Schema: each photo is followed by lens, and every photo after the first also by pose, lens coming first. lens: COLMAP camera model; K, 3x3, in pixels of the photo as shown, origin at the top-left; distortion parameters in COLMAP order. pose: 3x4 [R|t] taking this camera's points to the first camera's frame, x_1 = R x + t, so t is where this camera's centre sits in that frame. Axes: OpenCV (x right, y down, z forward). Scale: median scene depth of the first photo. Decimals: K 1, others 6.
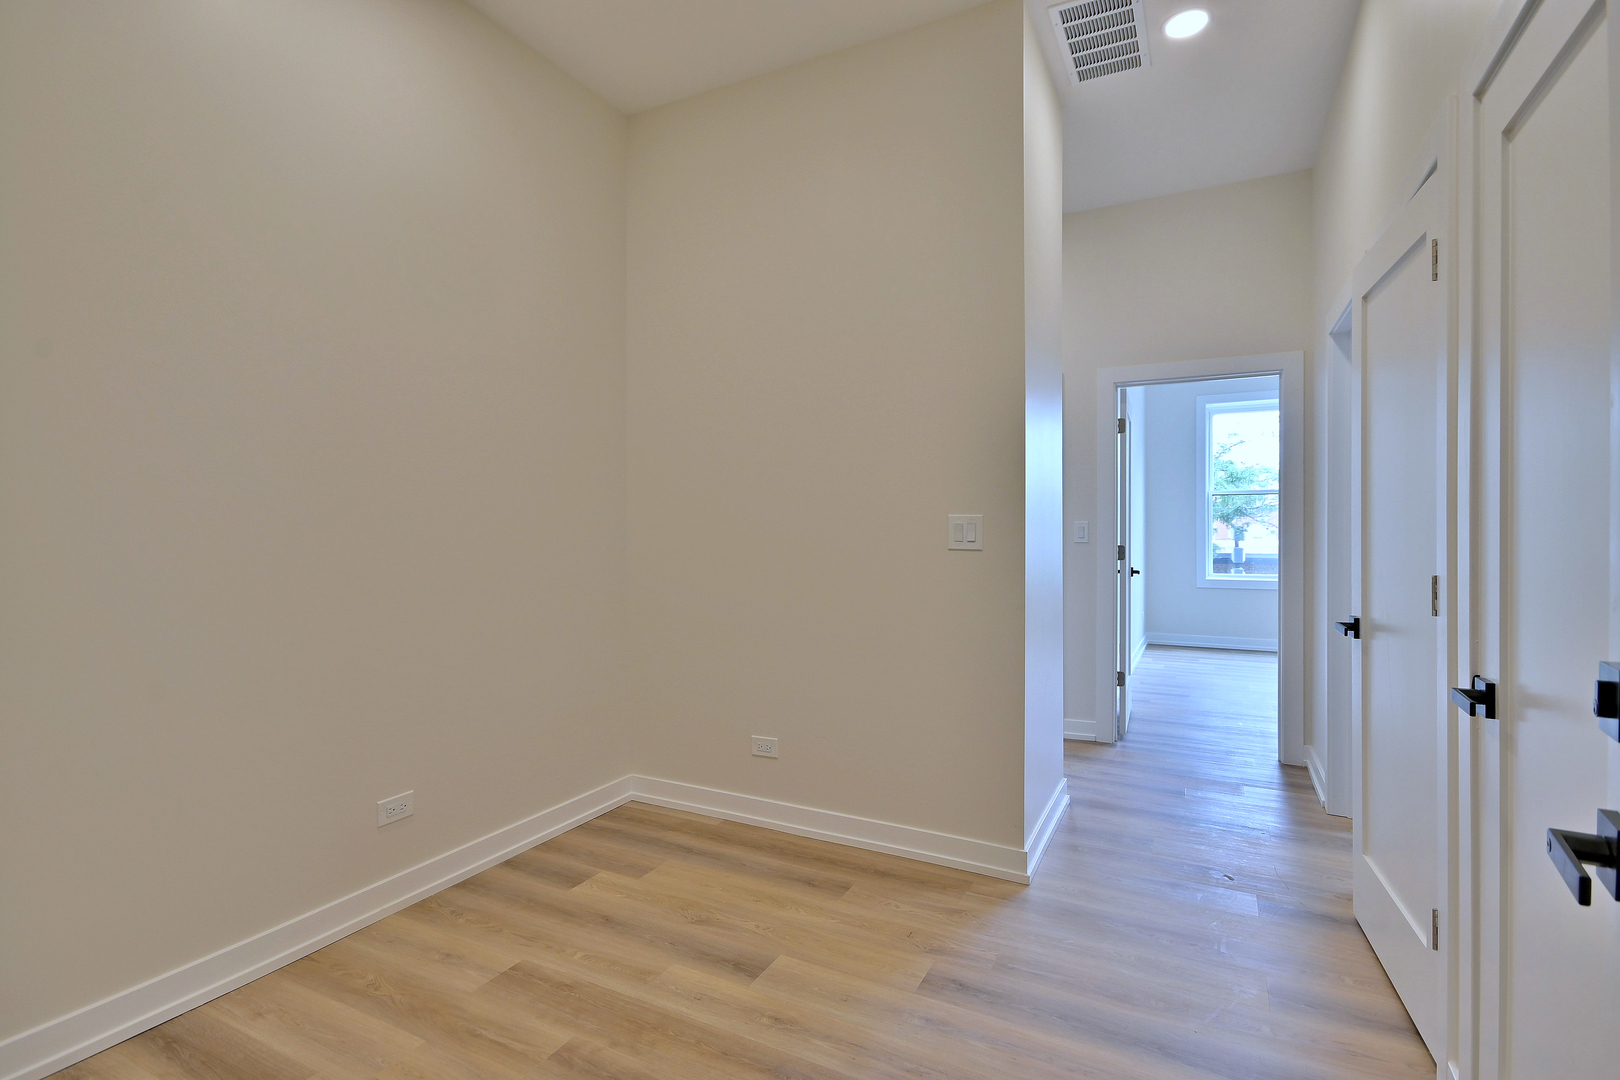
lens RADIAL K [[746.3, 0, 803.6], [0, 746.3, 536.0], [0, 0, 1]] dist [0.003816, -0.006996]
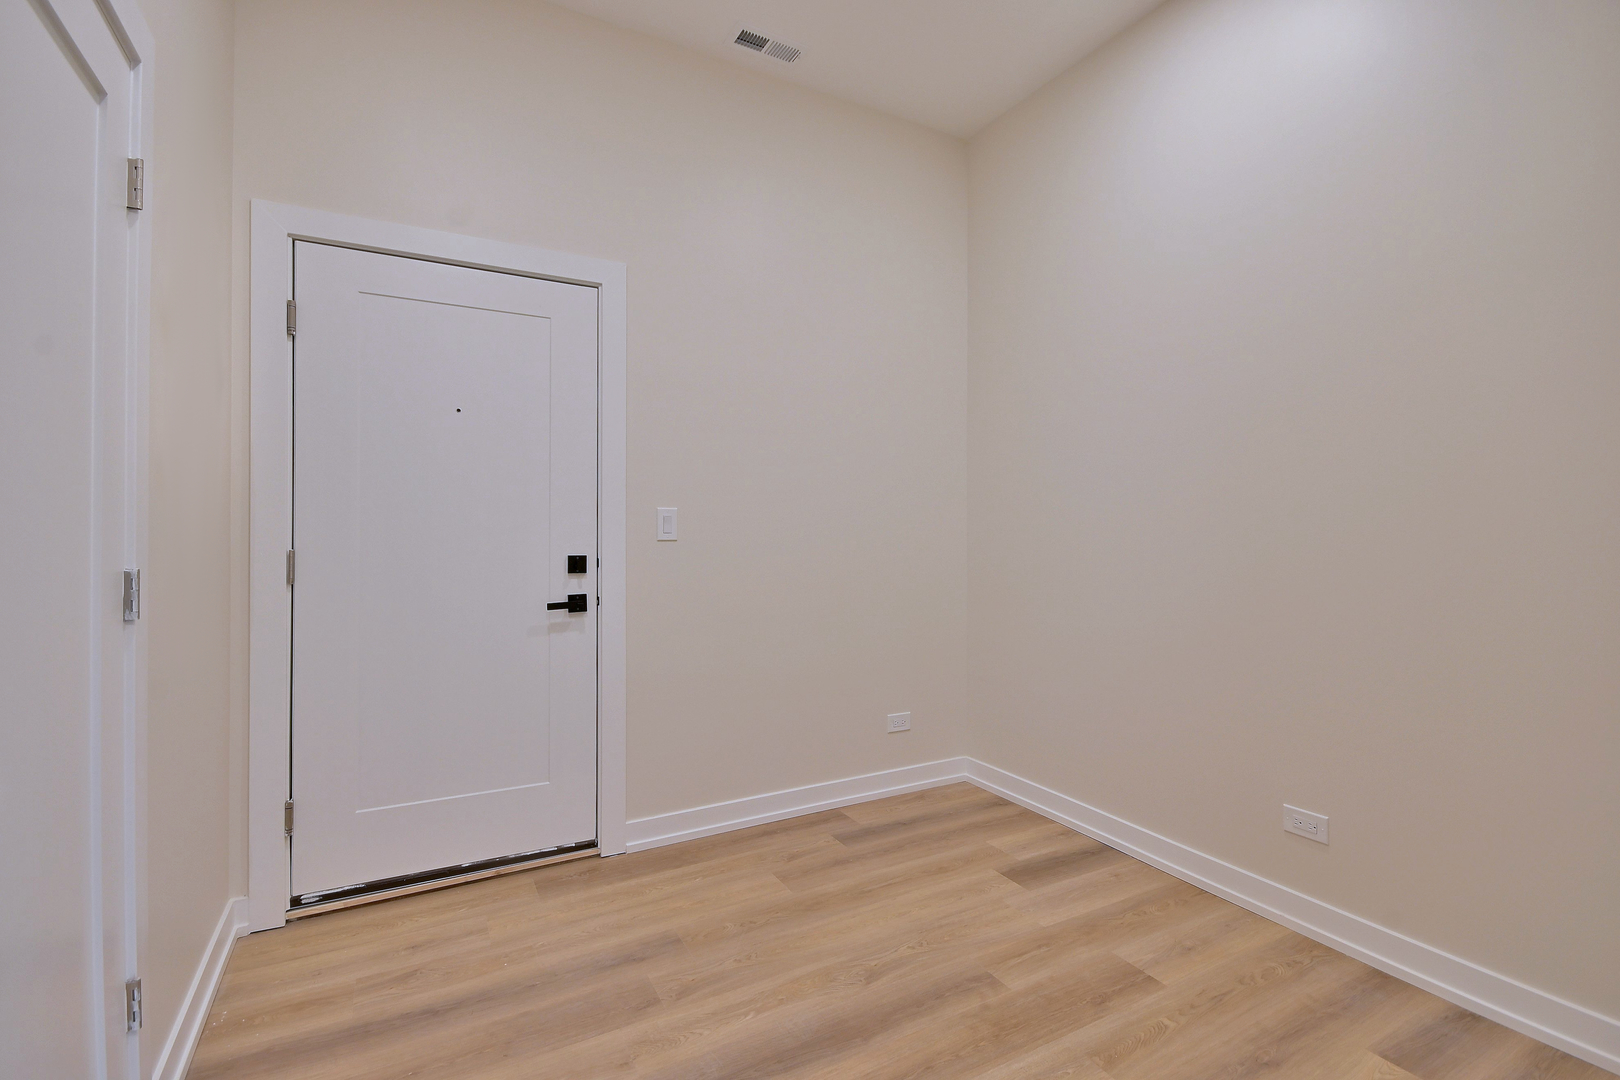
lens RADIAL K [[746.3, 0, 803.6], [0, 746.3, 536.0], [0, 0, 1]] dist [0.003816, -0.006996]
pose [[-0.558158, 0.020489, -0.829482, 0.658183], [-0.003430, 0.999630, 0.026999, -0.012175], [0.829728, 0.017915, -0.557881, 1.188072]]
